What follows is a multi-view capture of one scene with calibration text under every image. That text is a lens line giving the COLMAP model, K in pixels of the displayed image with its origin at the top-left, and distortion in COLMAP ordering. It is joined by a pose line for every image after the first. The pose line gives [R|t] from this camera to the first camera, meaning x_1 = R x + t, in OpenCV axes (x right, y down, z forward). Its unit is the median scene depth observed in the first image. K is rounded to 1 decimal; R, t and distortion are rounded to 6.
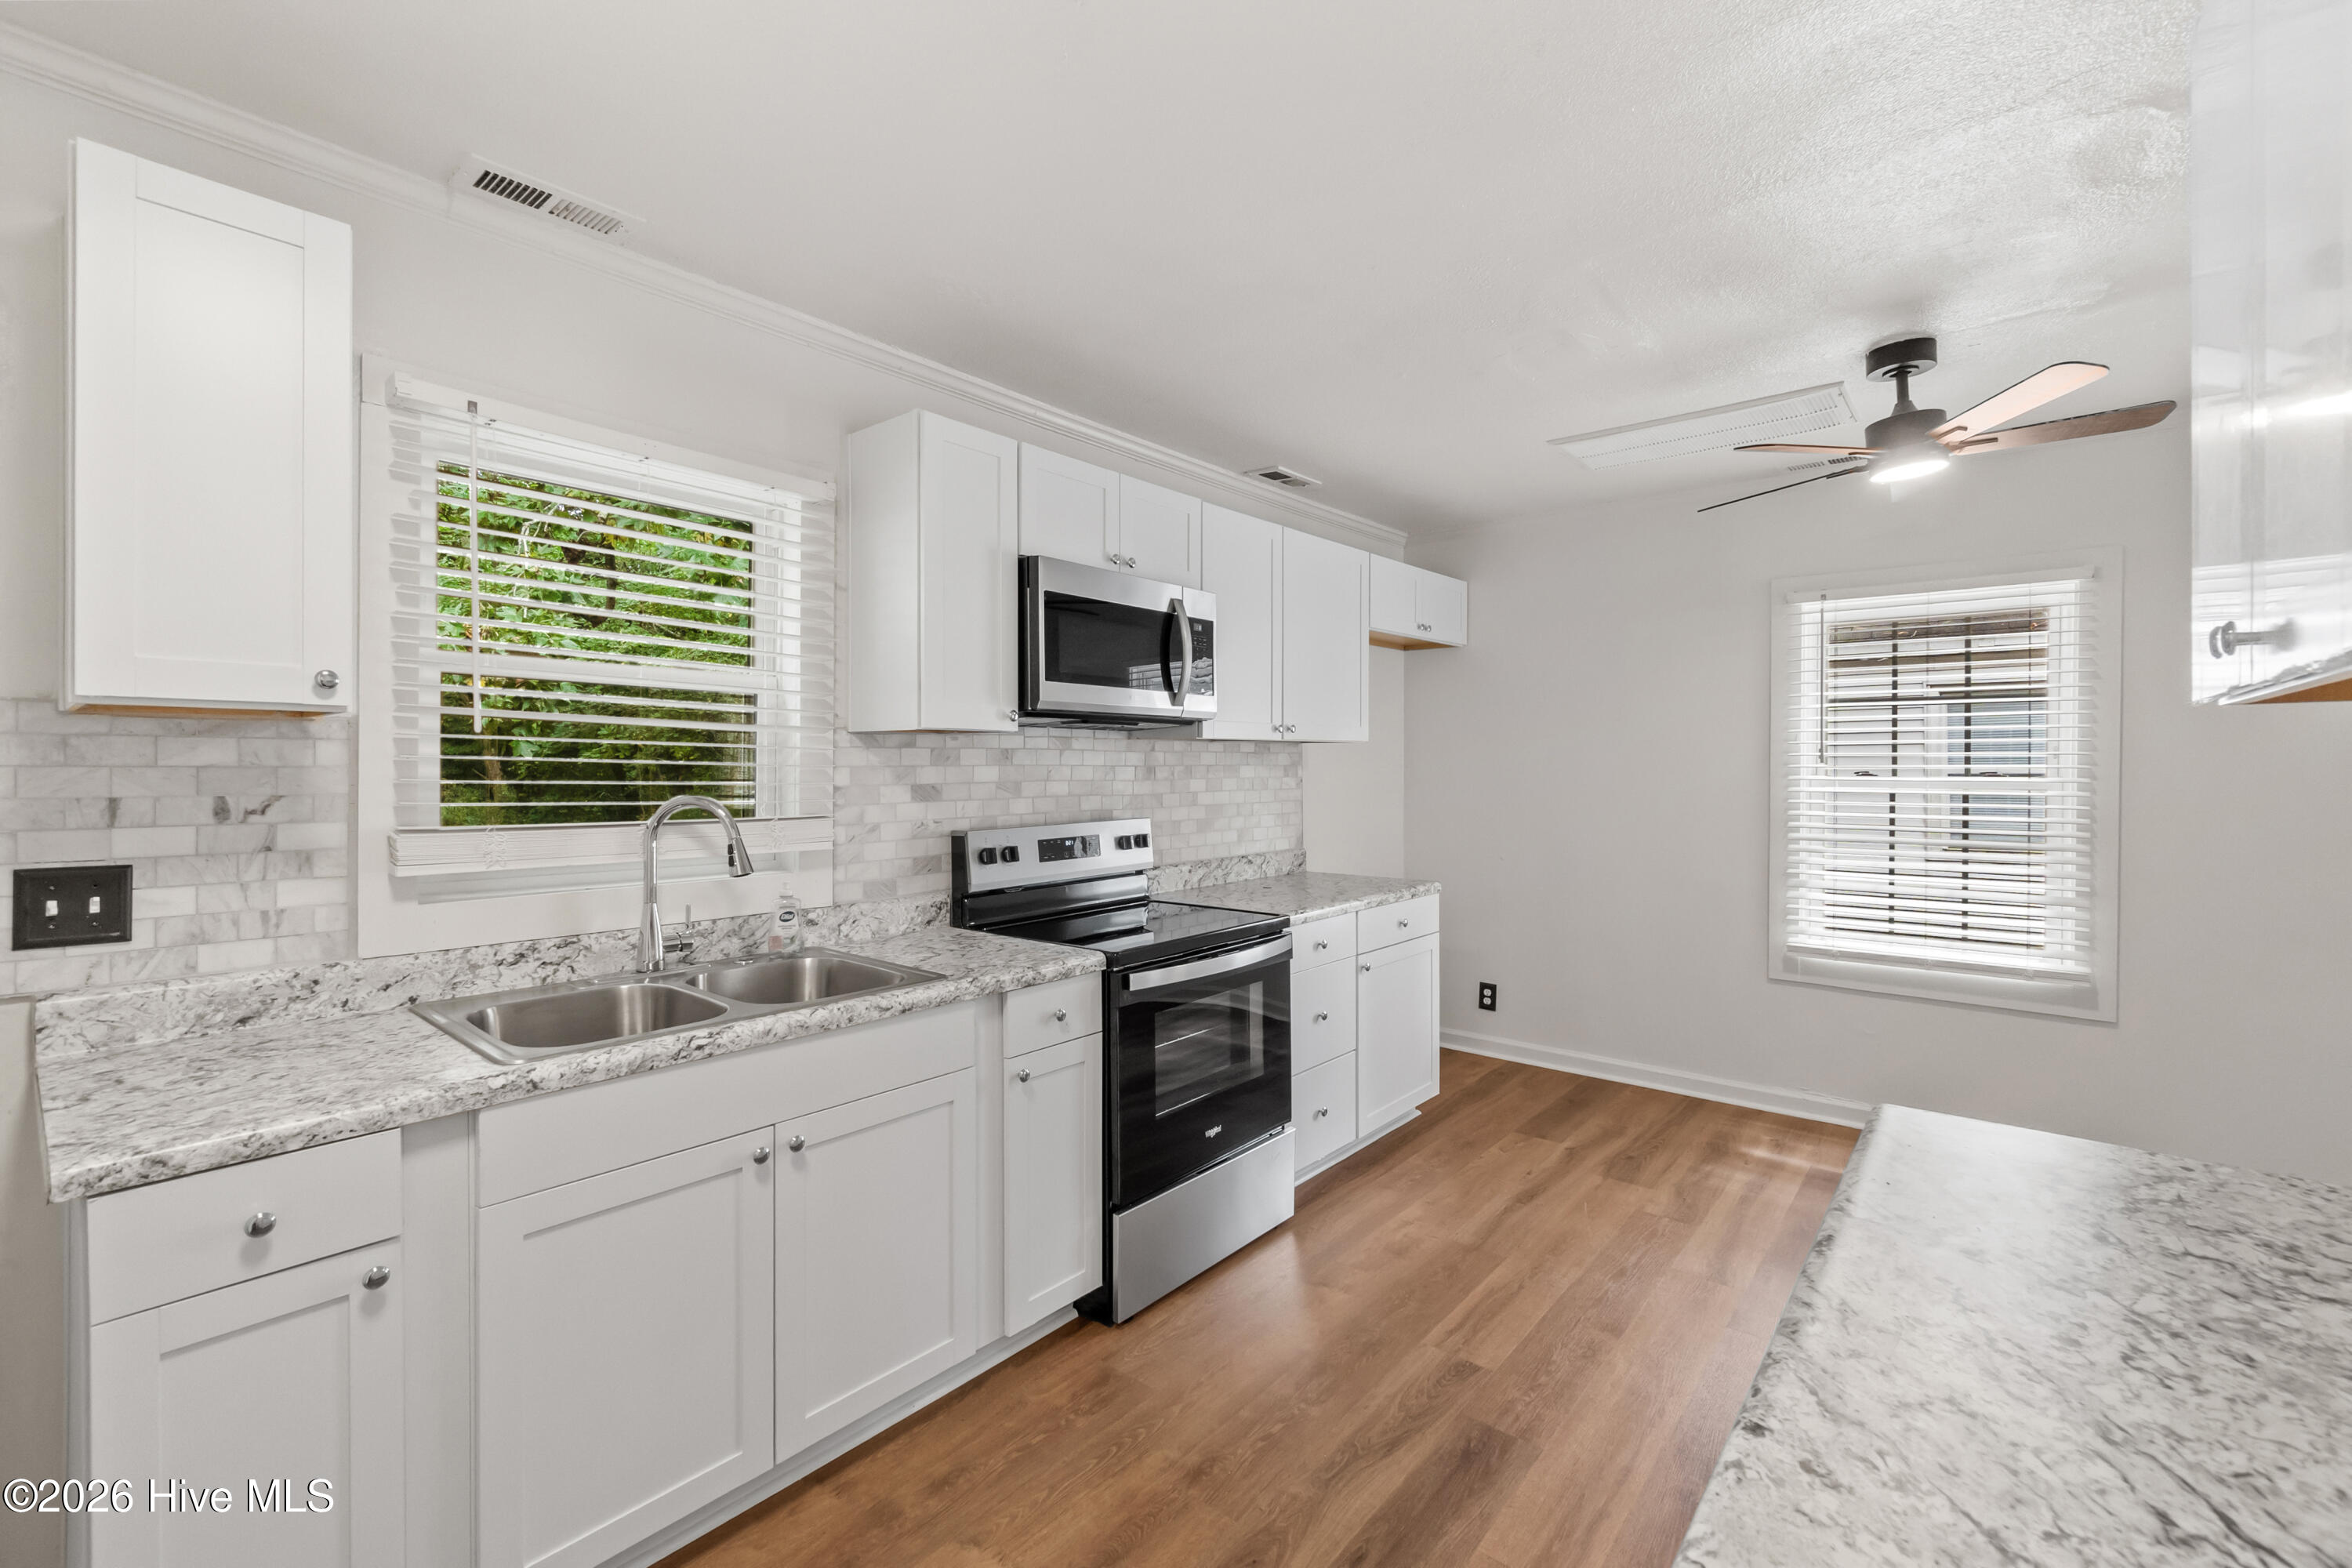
lens RADIAL K [[1008.5, 0, 1160.4], [0, 1008.5, 765.8], [0, 0, 1]] dist [-0.013875, 0.004430]
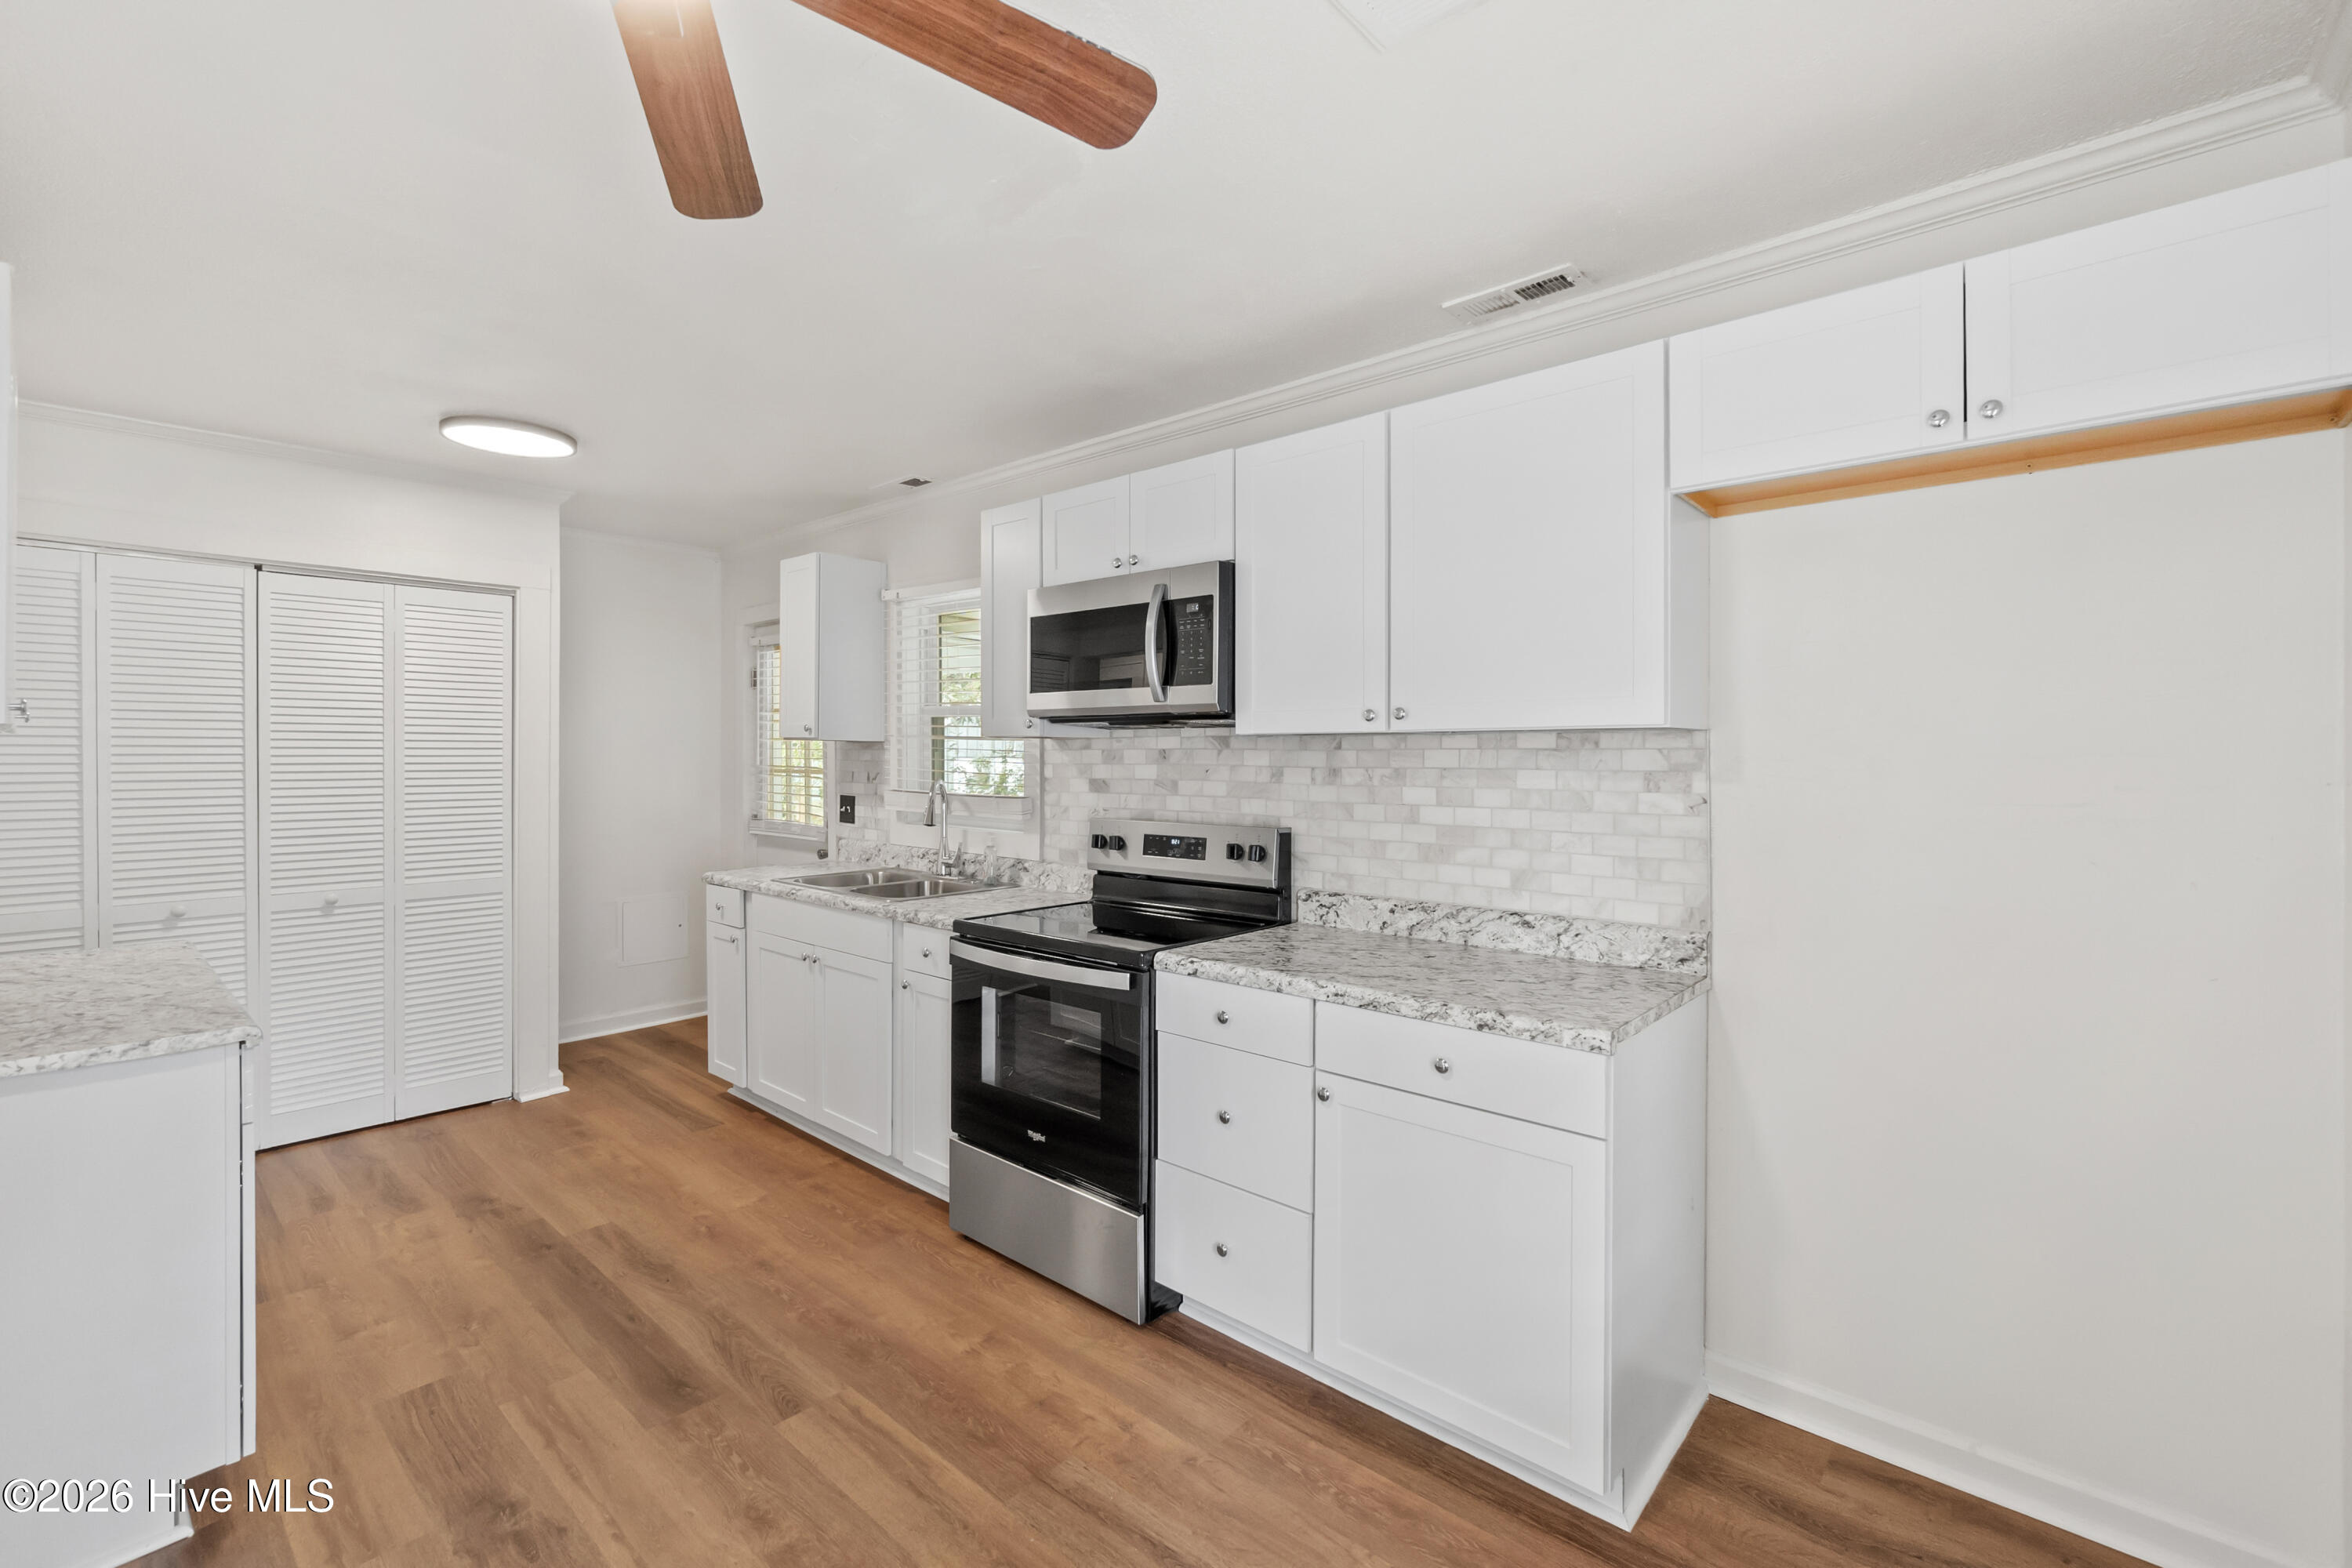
lens RADIAL K [[1017.3, 0, 1179.5], [0, 1017.3, 755.5], [0, 0, 1]] dist [-0.001887, 0.000044]
pose [[-0.018790, 0.004787, -0.999812, 0.949384], [-0.002182, 0.999986, 0.004829, -0.015511], [0.999821, 0.002272, -0.018780, 1.048575]]
